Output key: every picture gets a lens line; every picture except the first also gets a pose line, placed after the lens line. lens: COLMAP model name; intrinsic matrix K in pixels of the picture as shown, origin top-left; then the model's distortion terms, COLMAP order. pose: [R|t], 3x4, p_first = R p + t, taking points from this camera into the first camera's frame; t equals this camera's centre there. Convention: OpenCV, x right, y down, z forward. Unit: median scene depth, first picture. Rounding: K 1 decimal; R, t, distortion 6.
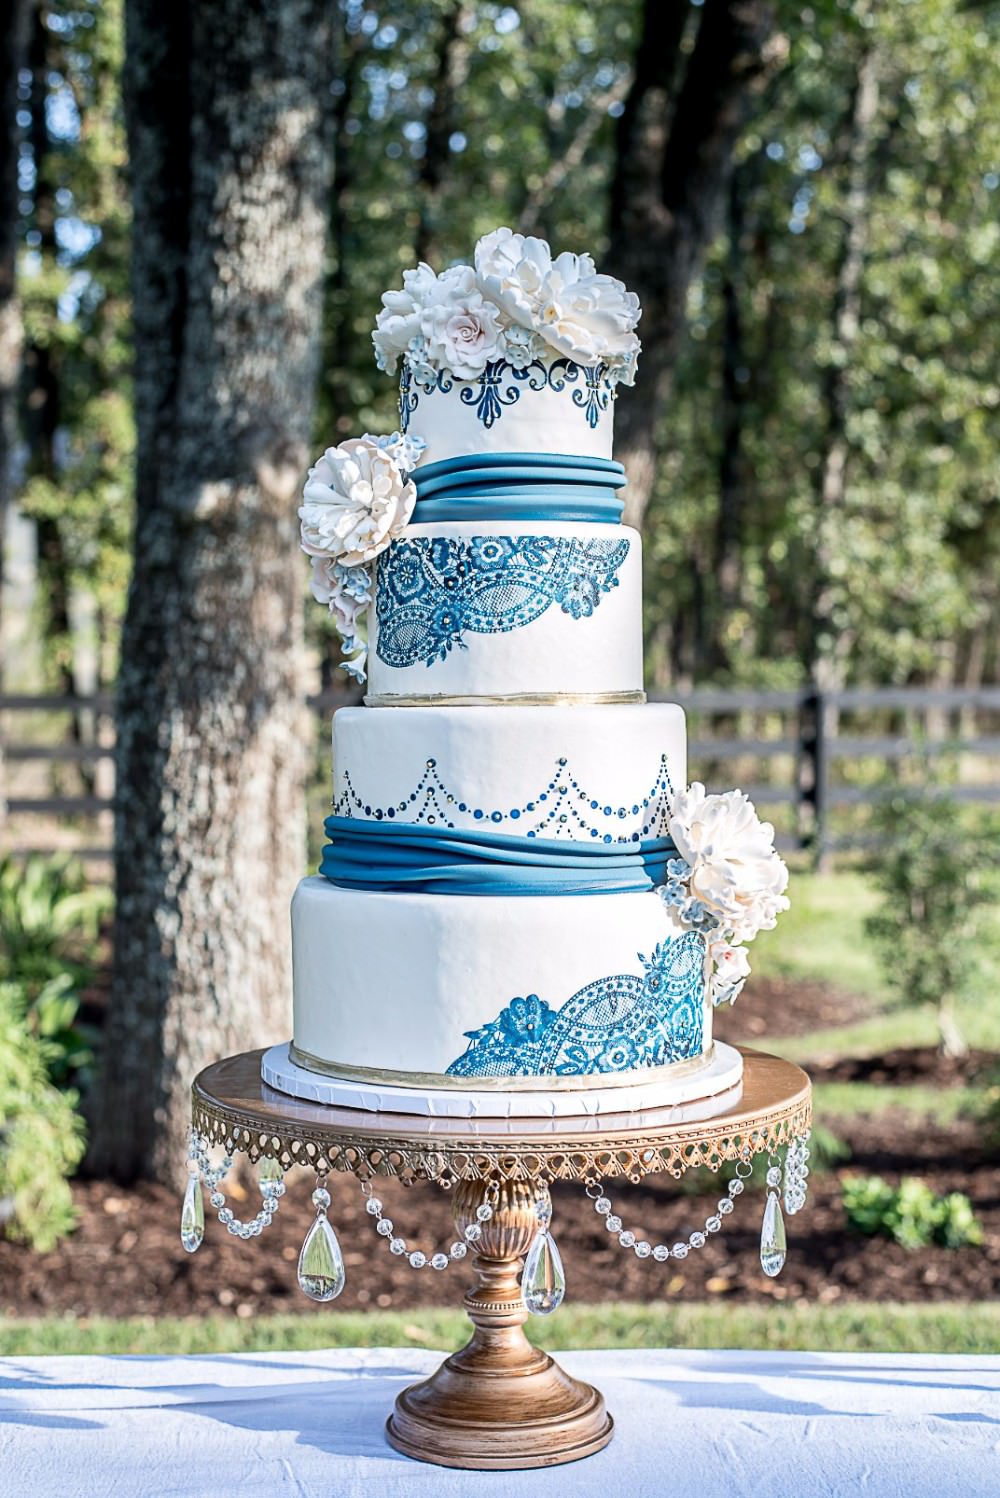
lens RADIAL K [[2204.2, 0, 500.0], [0, 2204.2, 749.0], [0, 0, 1]] dist [-0.106437, 0.059488]
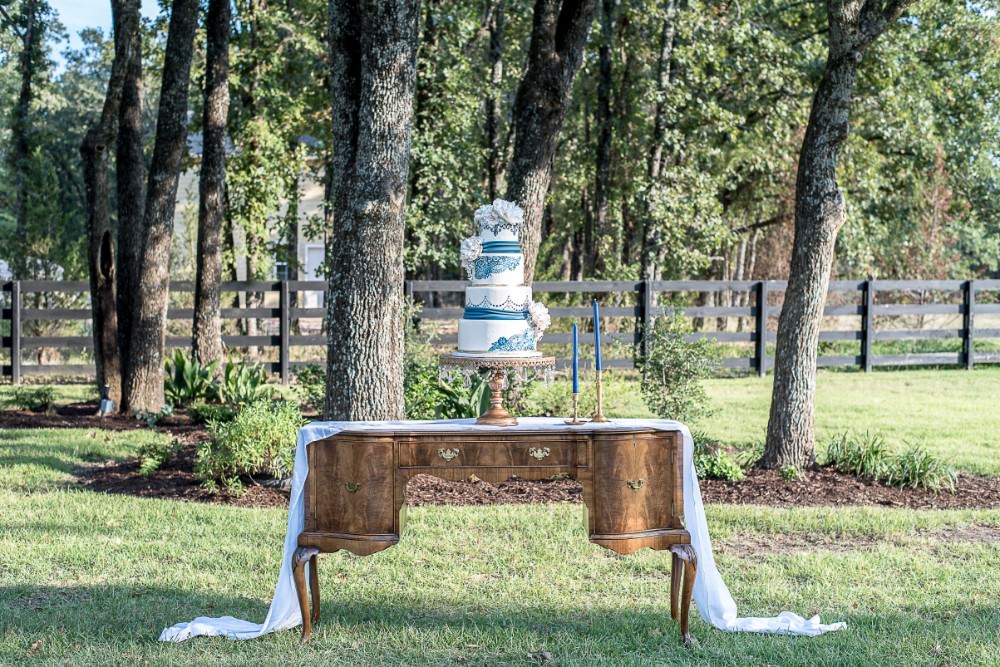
lens RADIAL K [[1471.4, 0, 495.0], [0, 1471.4, 350.0], [0, 0, 1]] dist [-0.106437, 0.059488]
pose [[0.999789, 0.001794, 0.020442, -0.020607], [-0.002227, 0.999773, 0.021213, 0.015874], [-0.020399, -0.021254, 0.999566, -0.685041]]
